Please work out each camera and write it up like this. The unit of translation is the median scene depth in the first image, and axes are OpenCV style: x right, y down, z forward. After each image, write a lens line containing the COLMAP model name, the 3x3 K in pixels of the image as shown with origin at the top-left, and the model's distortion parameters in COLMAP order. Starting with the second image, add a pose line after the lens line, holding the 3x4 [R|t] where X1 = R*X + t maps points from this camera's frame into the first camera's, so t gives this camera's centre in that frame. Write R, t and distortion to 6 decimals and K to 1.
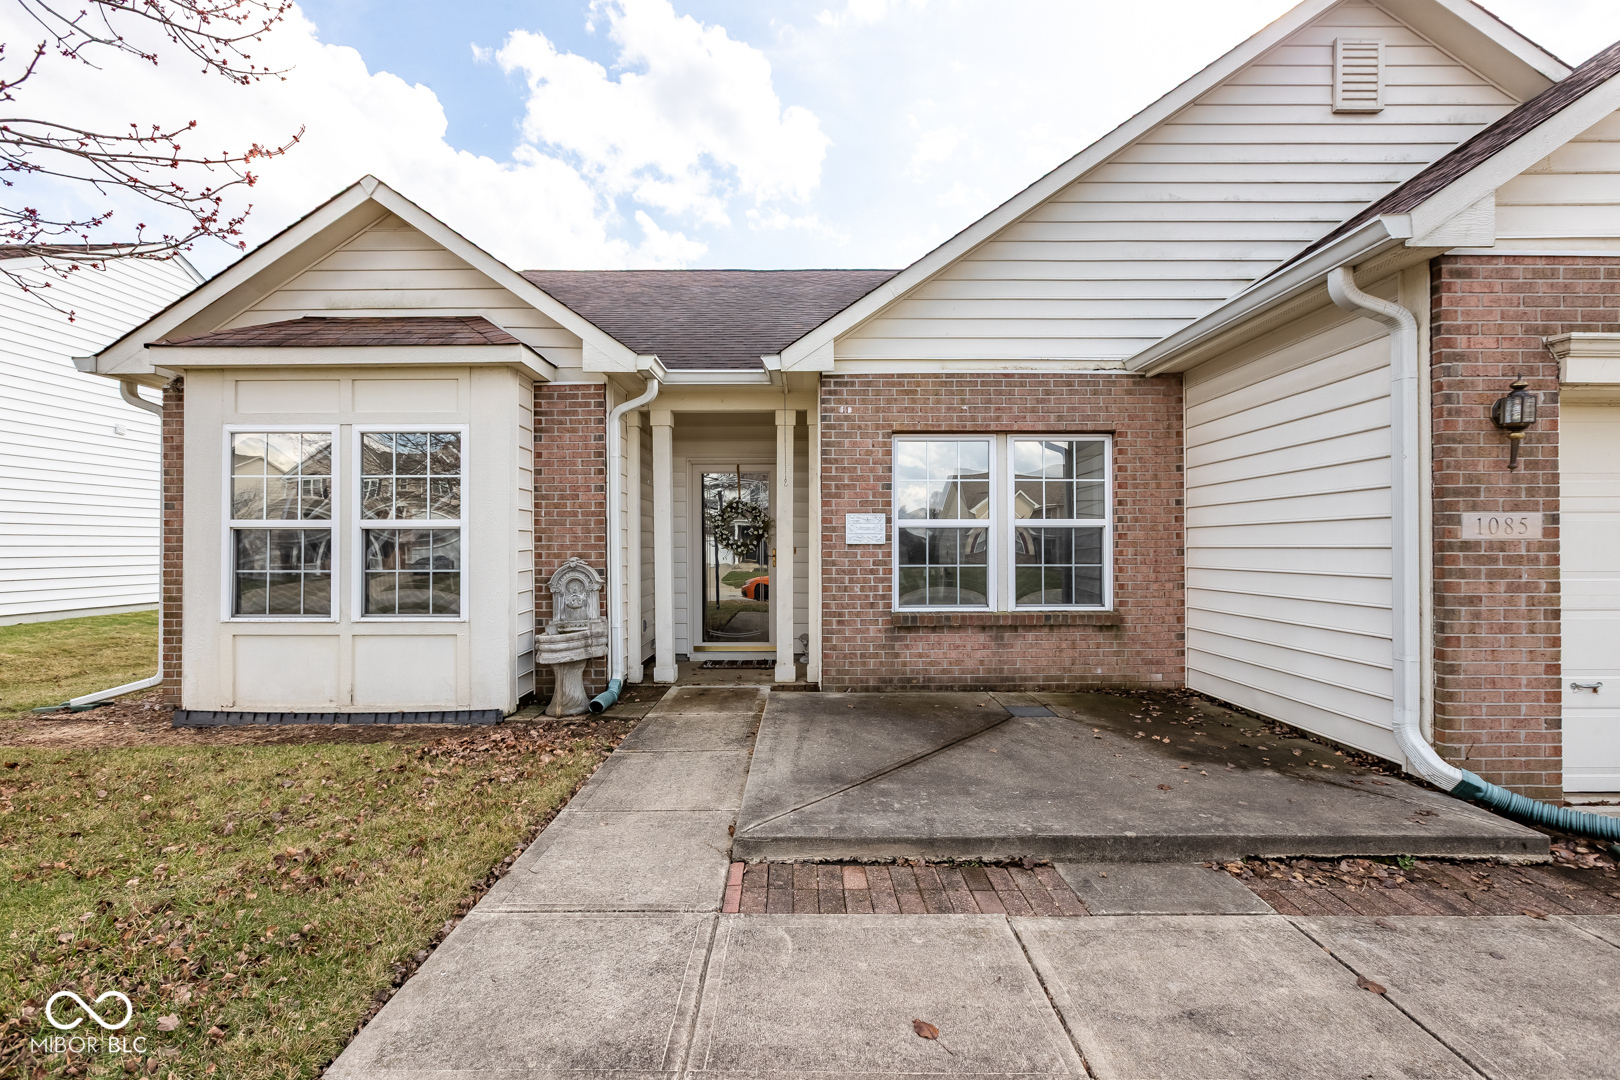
lens RADIAL K [[727.2, 0, 801.6], [0, 727.2, 539.2], [0, 0, 1]] dist [-0.000945, 0.001528]
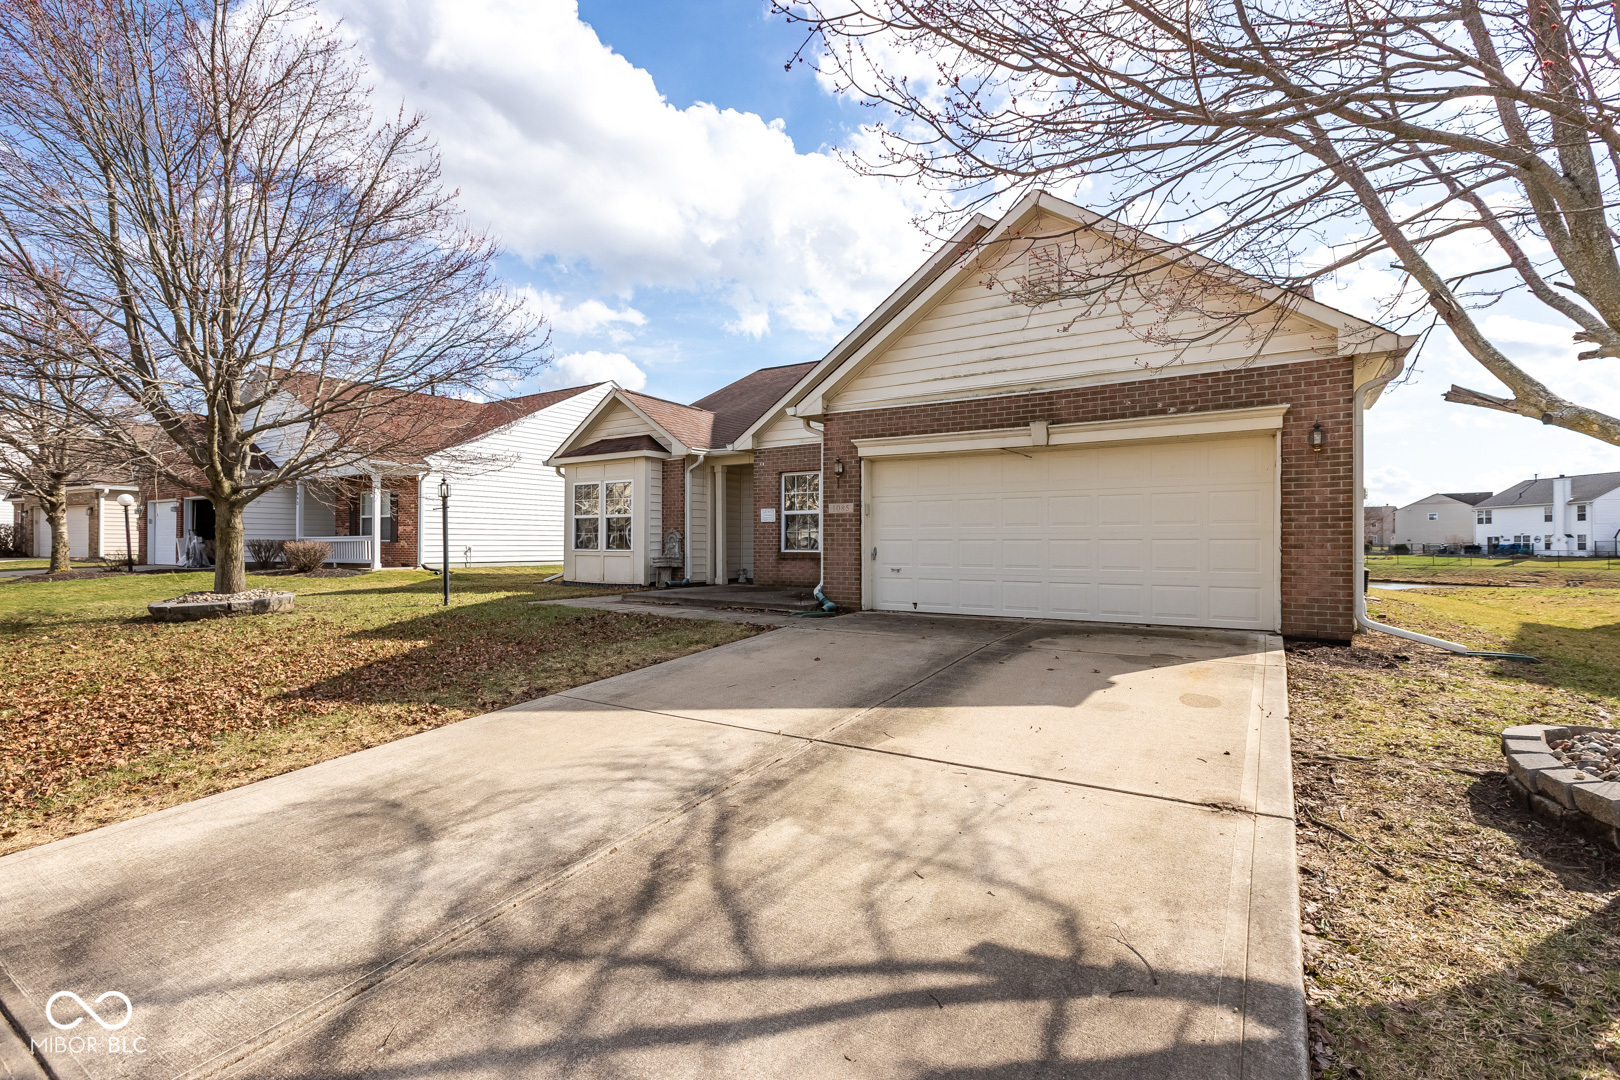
lens RADIAL K [[724.3, 0, 807.0], [0, 724.3, 539.1], [0, 0, 1]] dist [-0.008714, 0.001299]
pose [[0.845344, -0.000264, -0.534223, 1.499629], [0.000614, 1.000000, 0.000477, 0.063450], [0.534222, -0.000731, 0.845344, -0.916580]]
